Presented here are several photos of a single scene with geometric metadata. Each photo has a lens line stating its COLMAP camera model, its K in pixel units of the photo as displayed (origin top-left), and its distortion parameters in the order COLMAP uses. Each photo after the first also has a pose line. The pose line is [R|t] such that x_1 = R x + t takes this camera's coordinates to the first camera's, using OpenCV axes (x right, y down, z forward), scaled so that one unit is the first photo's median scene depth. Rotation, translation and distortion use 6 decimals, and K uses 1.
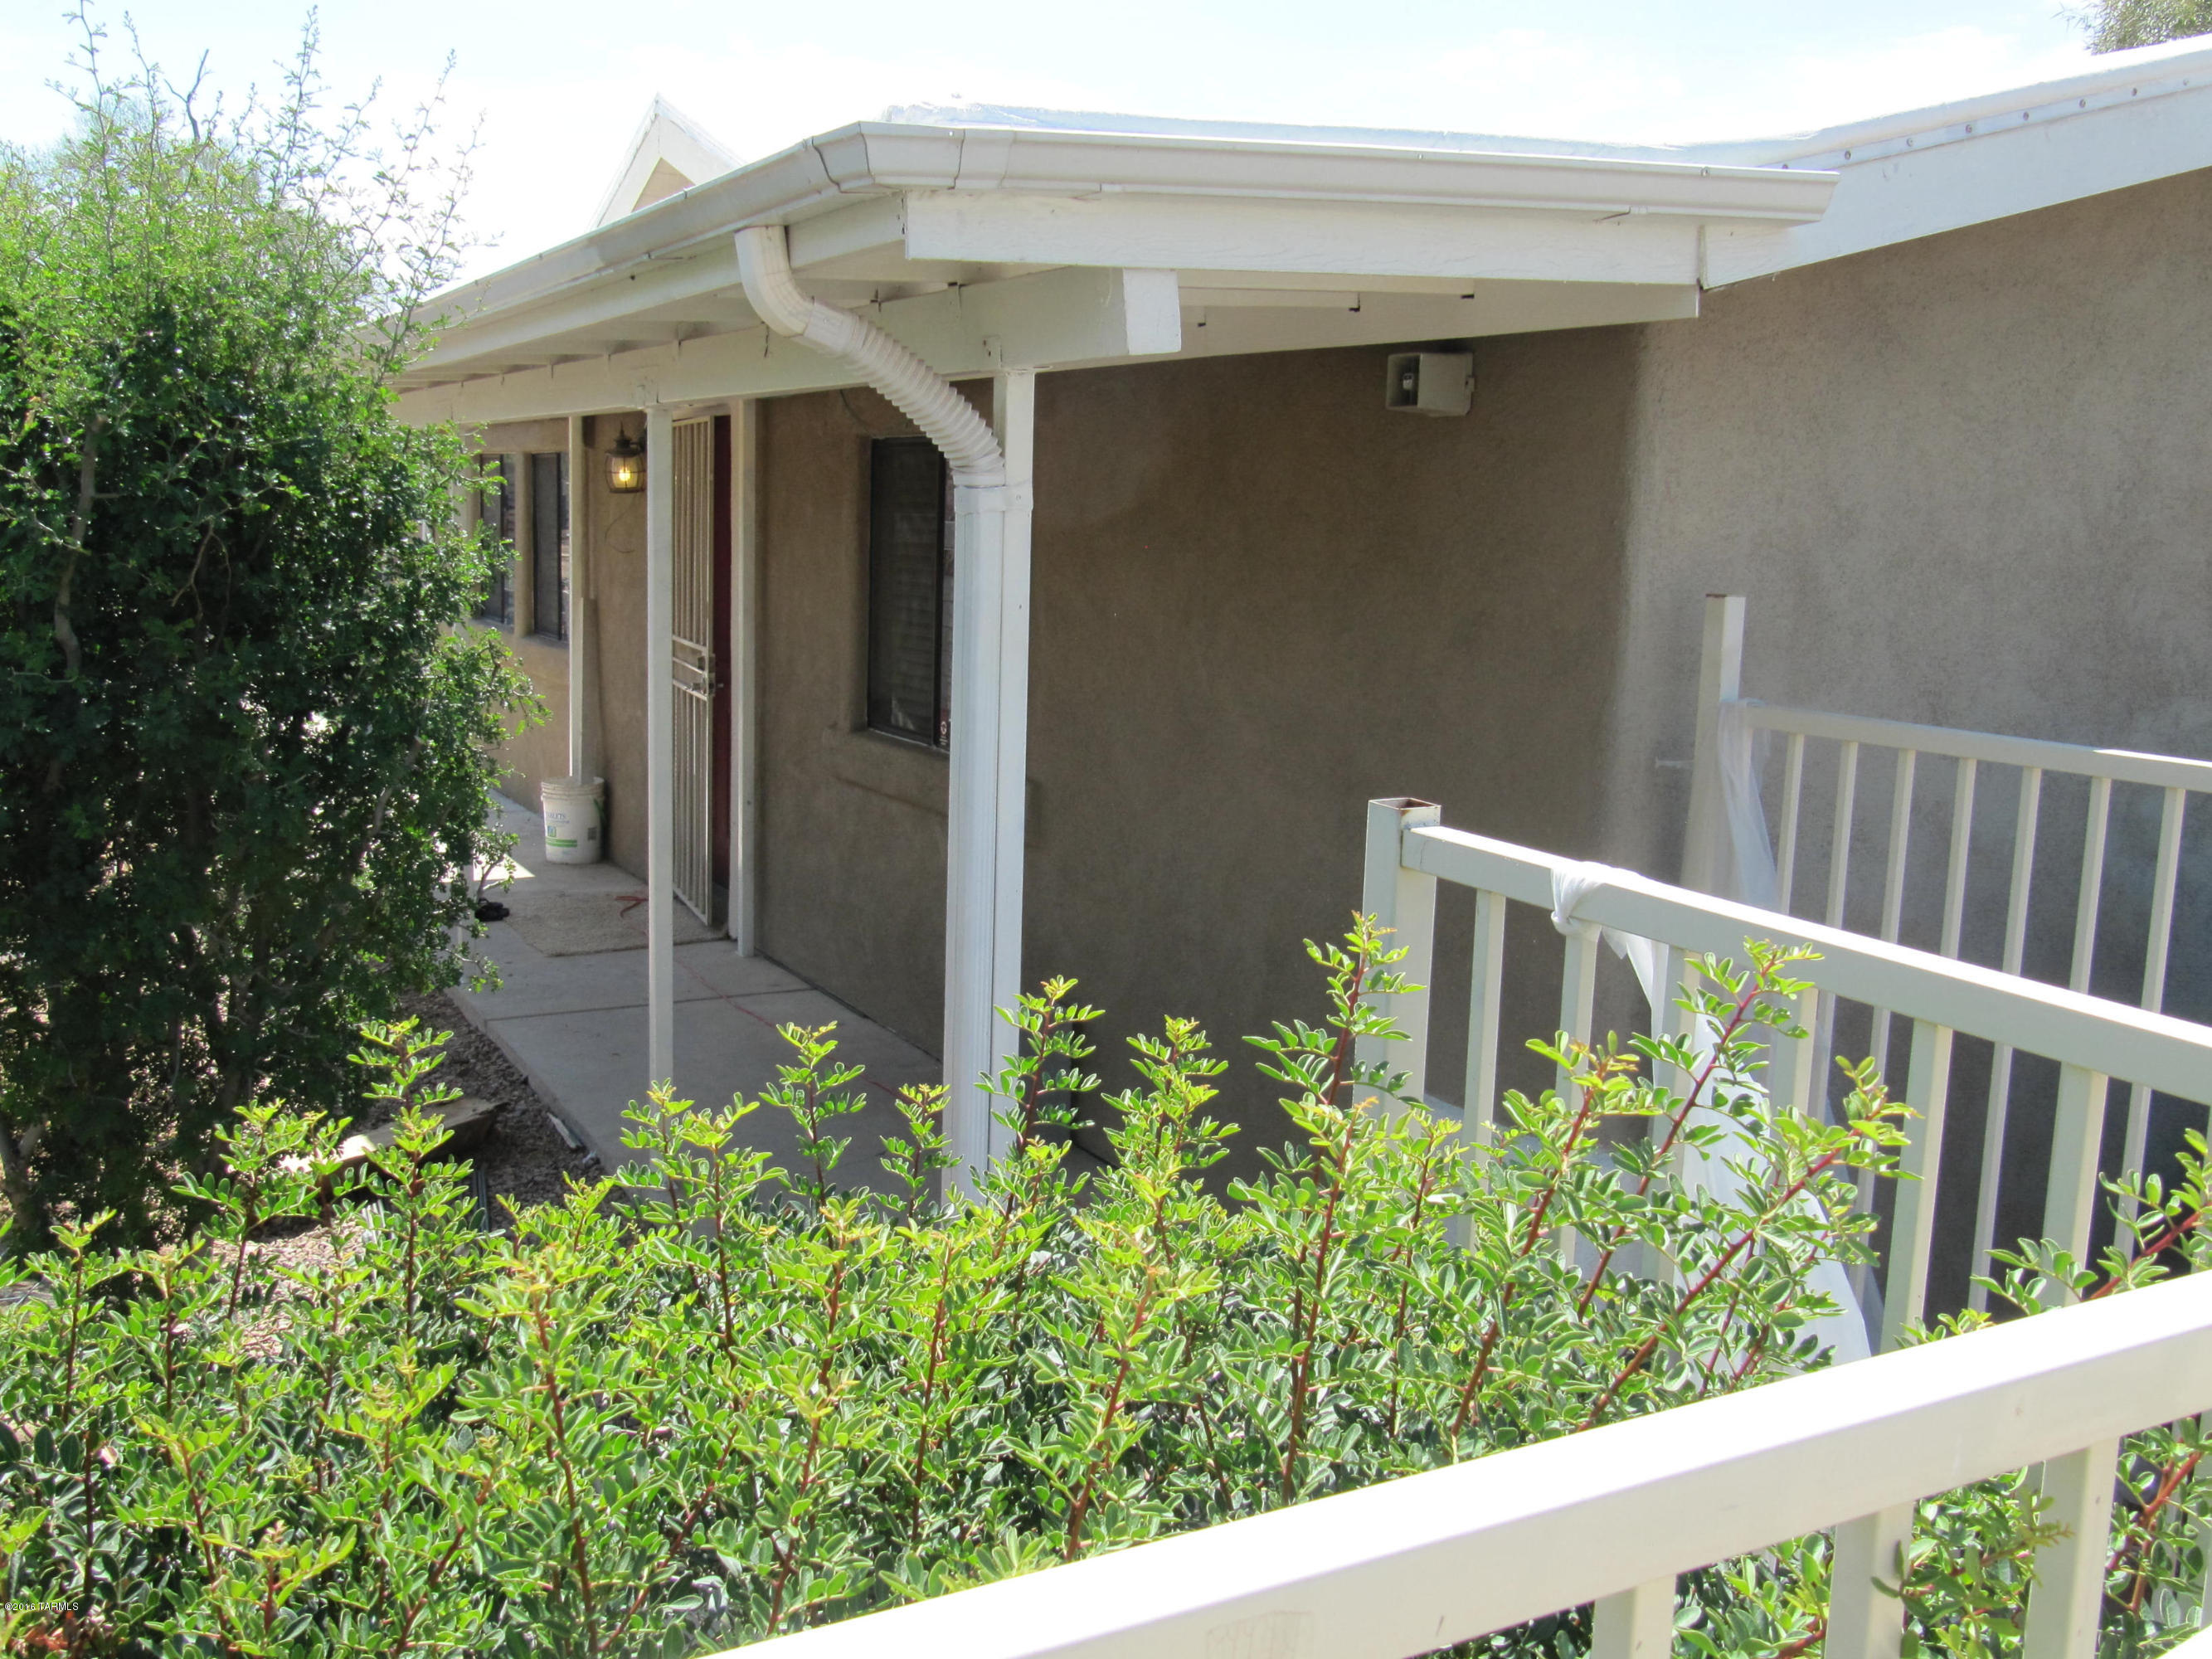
lens RADIAL K [[2195.2, 0, 1106.0], [0, 2195.2, 829.5], [0, 0, 1]] dist [-0.018557, 0.020152]
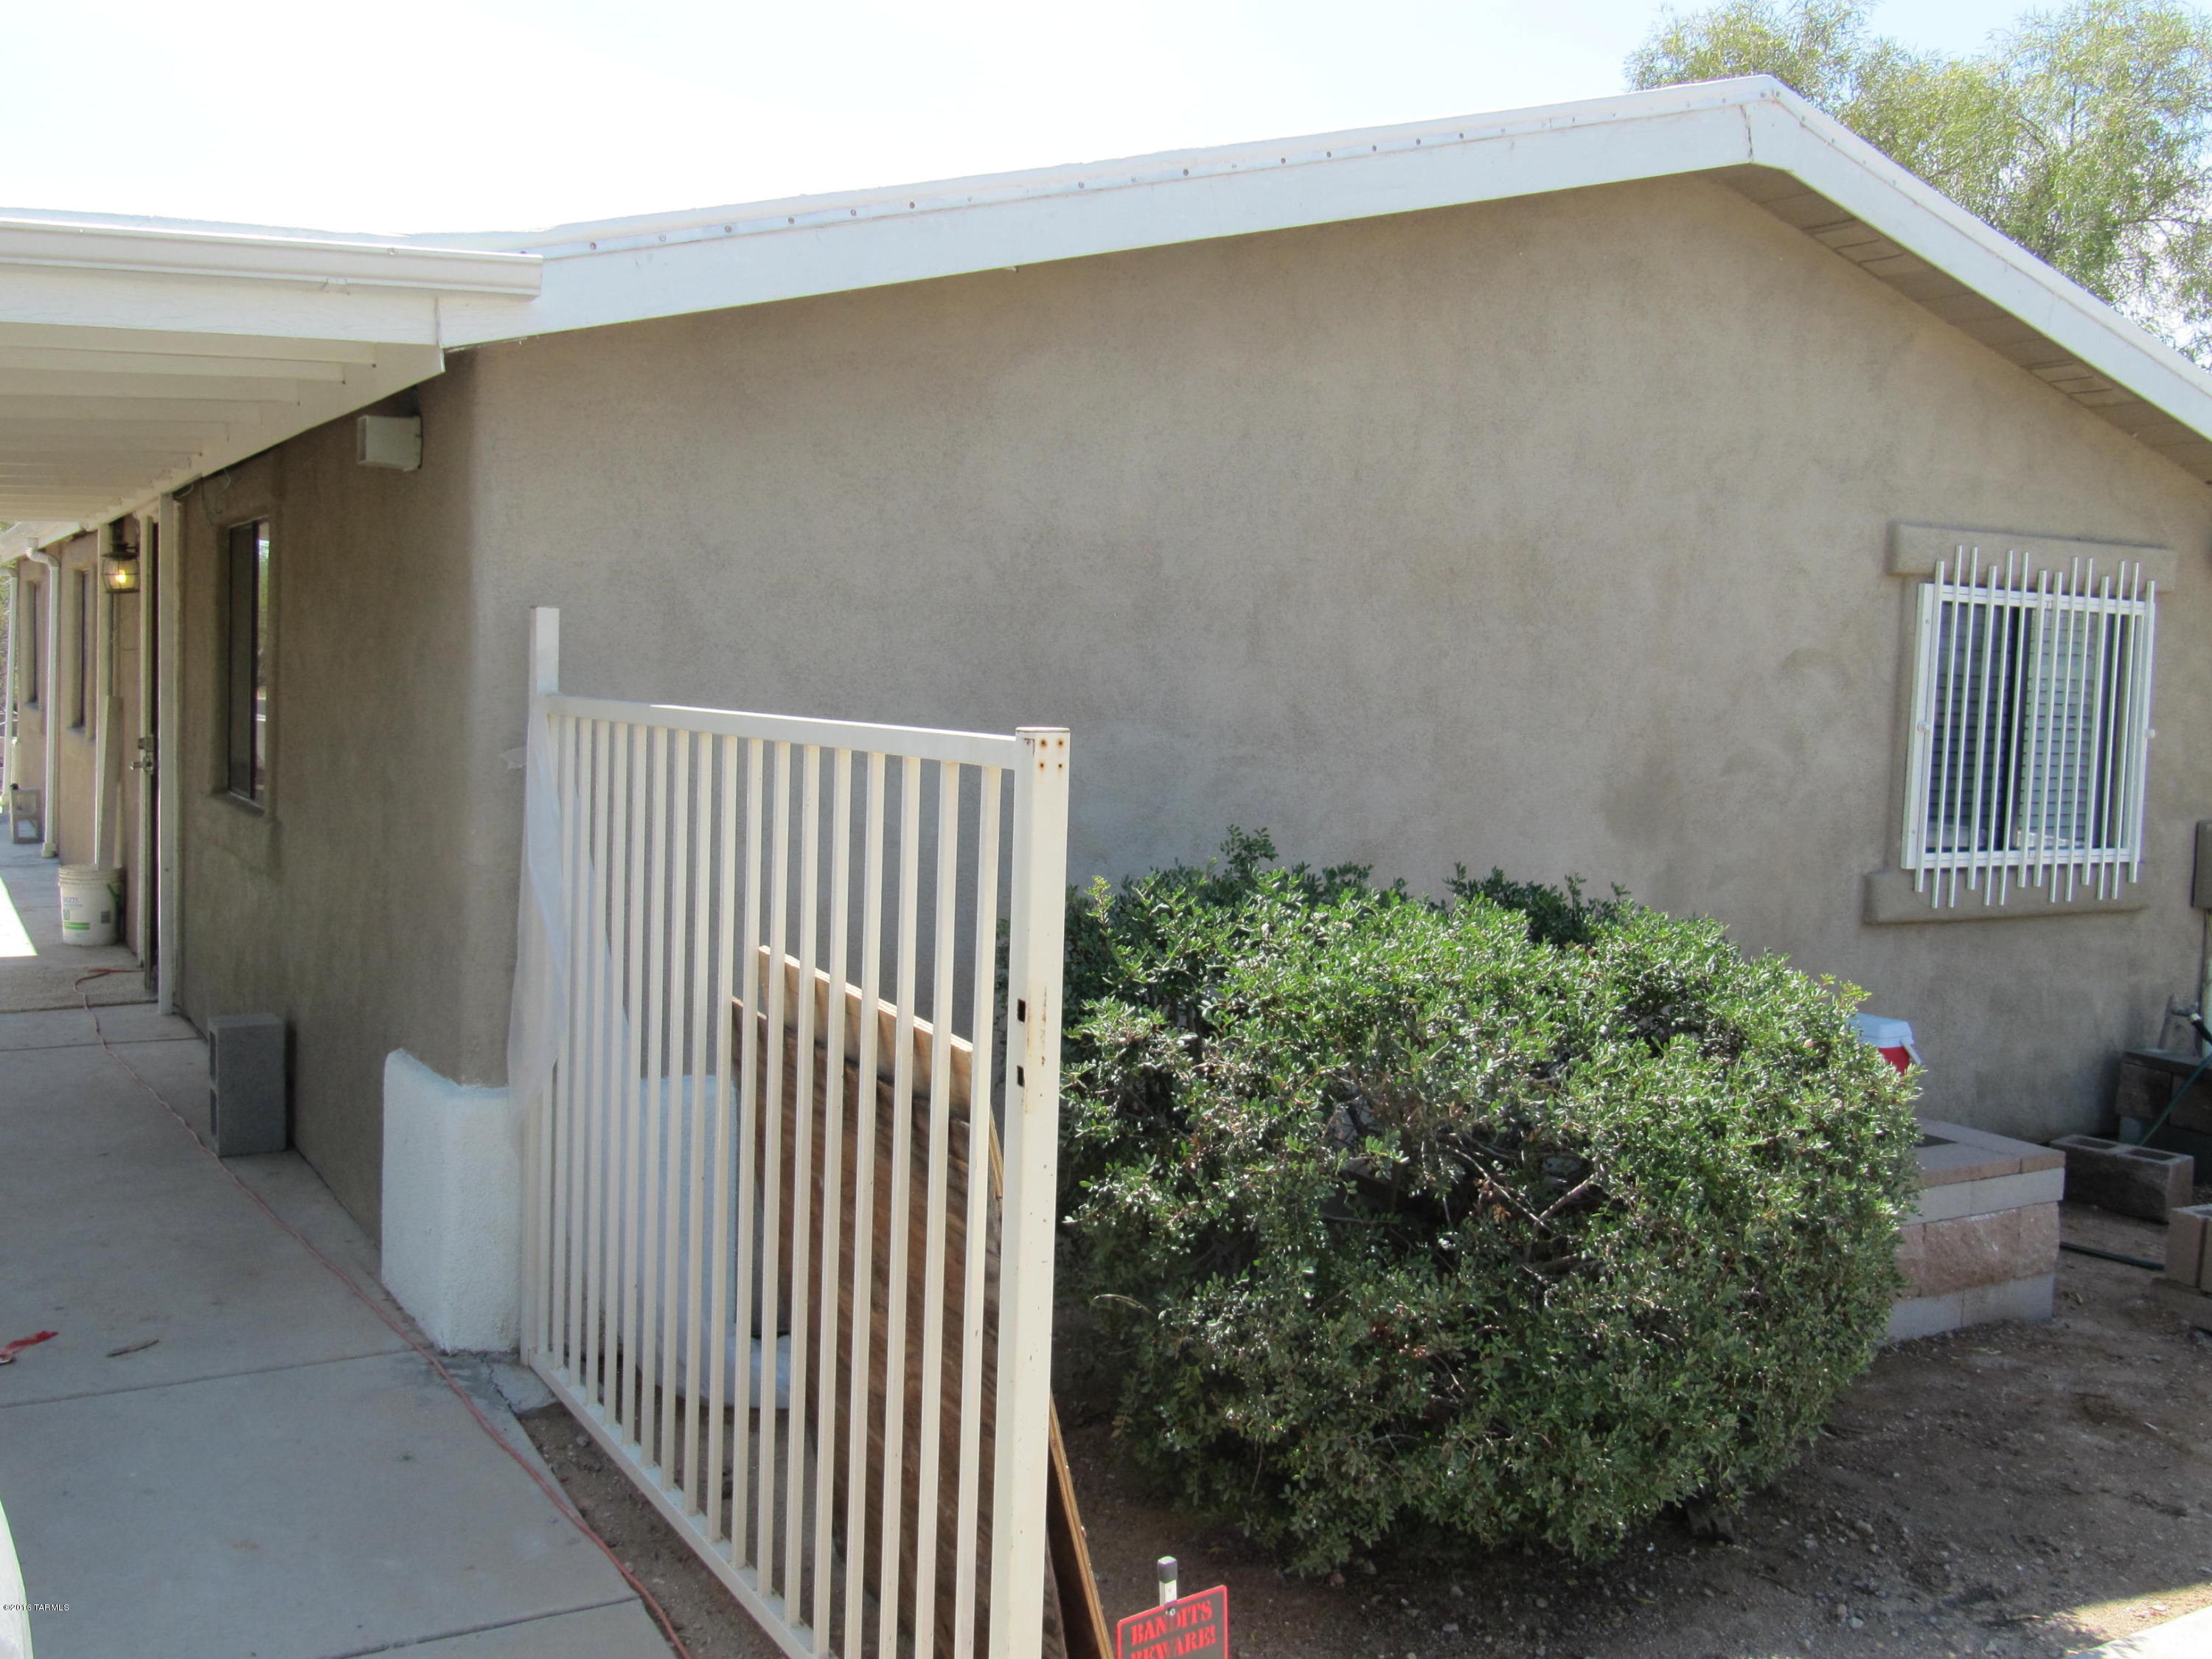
lens RADIAL K [[2195.0, 0, 1106.0], [0, 2195.0, 829.5], [0, 0, 1]] dist [-0.018557, 0.020152]
pose [[0.998756, 0.001354, 0.049854, 0.482069], [0.002292, 0.997329, -0.073005, 0.094208], [-0.049819, 0.073029, 0.996085, -0.187970]]
